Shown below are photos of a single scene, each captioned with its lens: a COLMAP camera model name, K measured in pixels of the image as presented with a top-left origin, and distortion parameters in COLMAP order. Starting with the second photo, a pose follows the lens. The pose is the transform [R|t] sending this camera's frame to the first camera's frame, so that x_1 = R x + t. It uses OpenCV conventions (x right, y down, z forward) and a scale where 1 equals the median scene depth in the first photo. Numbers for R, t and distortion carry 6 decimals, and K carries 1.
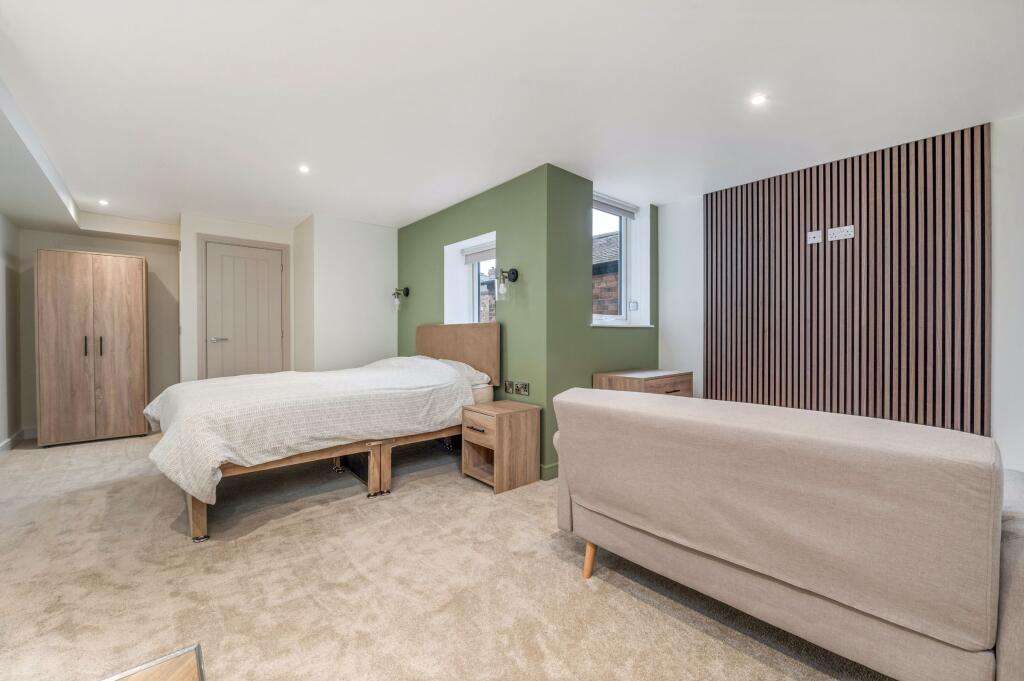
lens RADIAL K [[411.6, 0, 517.2], [0, 411.6, 329.1], [0, 0, 1]] dist [-0.006401, -0.000168]
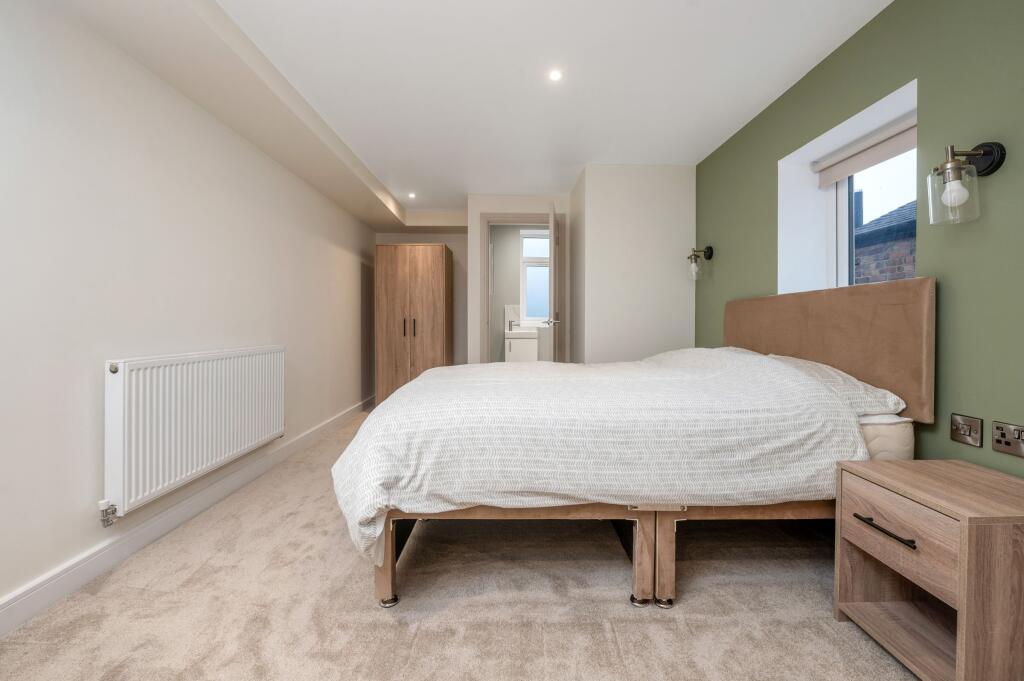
lens RADIAL K [[411.6, 0, 517.2], [0, 411.6, 329.1], [0, 0, 1]] dist [-0.006401, -0.000168]
pose [[0.765344, 0.011013, -0.643527, -0.106897], [0.005716, 0.999698, 0.023907, 0.025439], [0.643596, -0.021976, 0.765050, 0.399508]]
